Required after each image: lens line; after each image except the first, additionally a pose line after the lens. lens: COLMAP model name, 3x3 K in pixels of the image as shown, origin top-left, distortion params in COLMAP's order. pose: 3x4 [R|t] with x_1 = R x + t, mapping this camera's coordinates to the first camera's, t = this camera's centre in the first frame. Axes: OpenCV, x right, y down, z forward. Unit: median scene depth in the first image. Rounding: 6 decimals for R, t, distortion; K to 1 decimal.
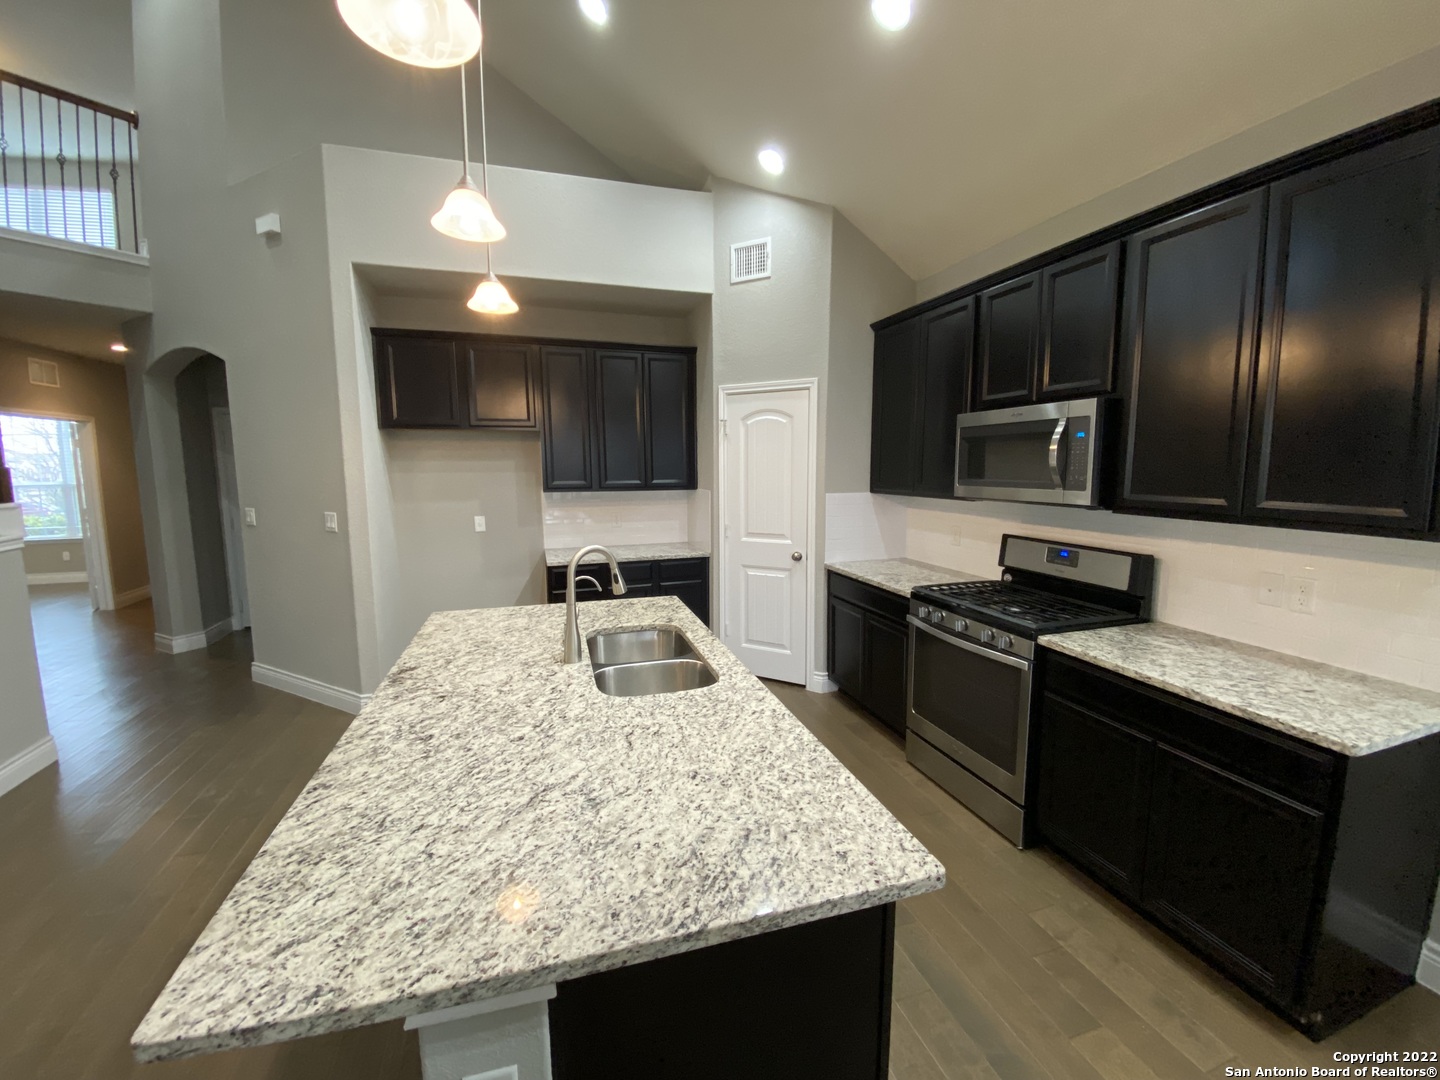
lens RADIAL K [[578.2, 0, 714.8], [0, 578.2, 532.7], [0, 0, 1]] dist [0.025165, -0.021319]
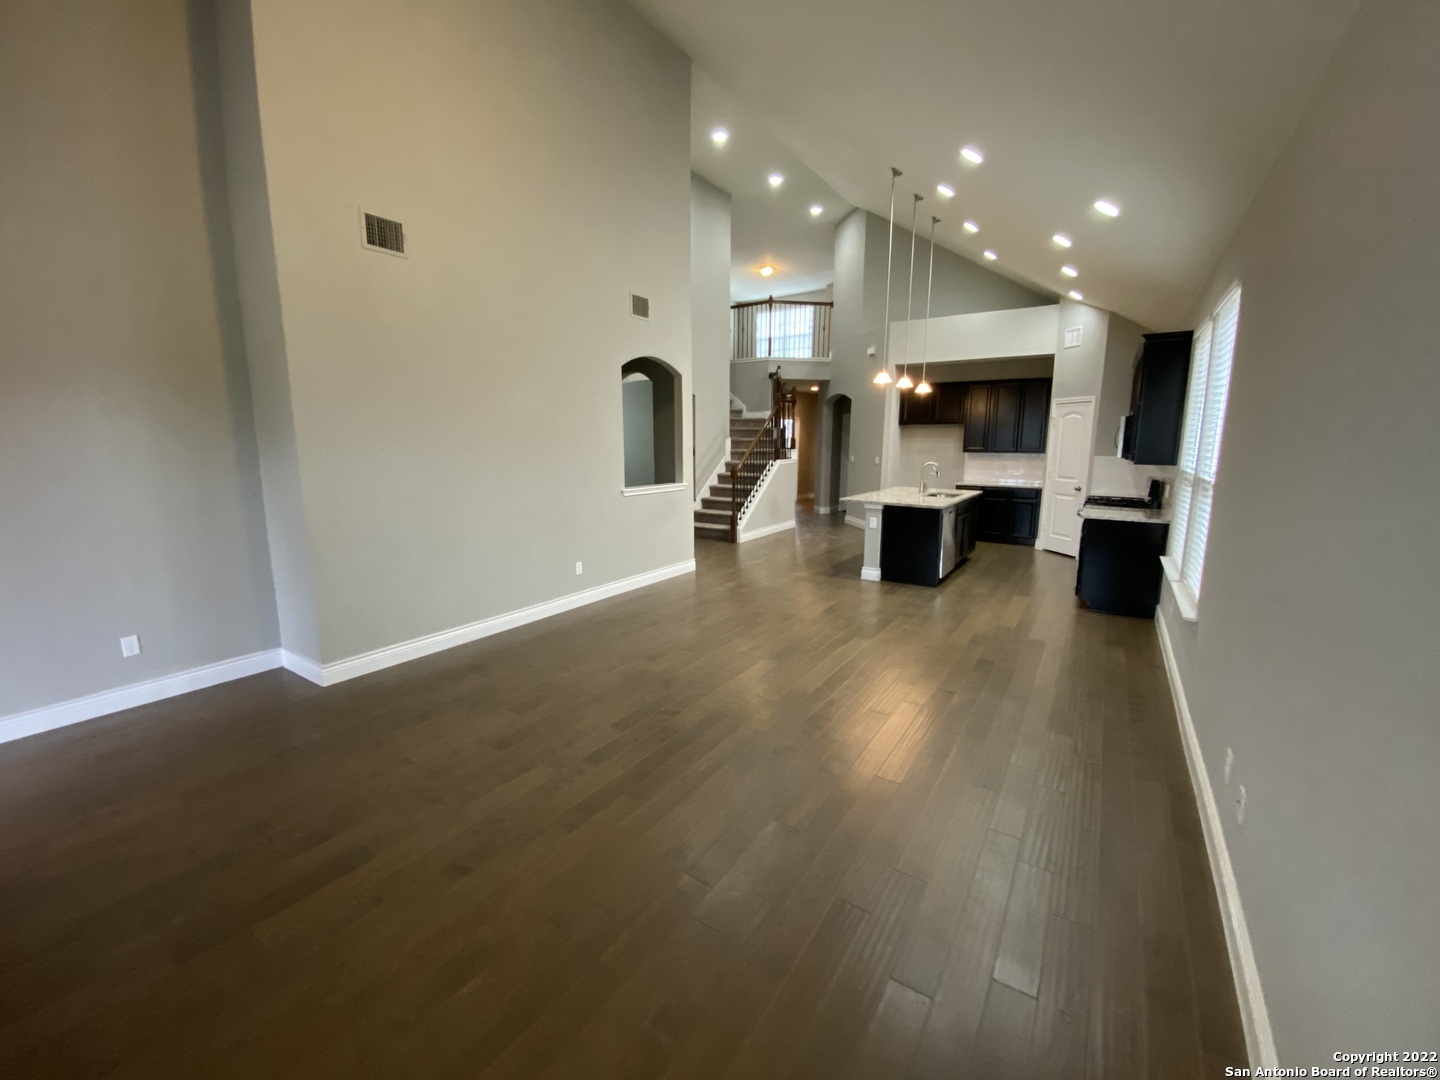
lens RADIAL K [[578.2, 0, 714.8], [0, 578.2, 532.7], [0, 0, 1]] dist [0.025165, -0.021319]
pose [[0.625785, 0.134055, -0.768389, 0.884558], [-0.102620, 0.990707, 0.089266, 0.136236], [0.773215, 0.022991, 0.633727, -1.150325]]
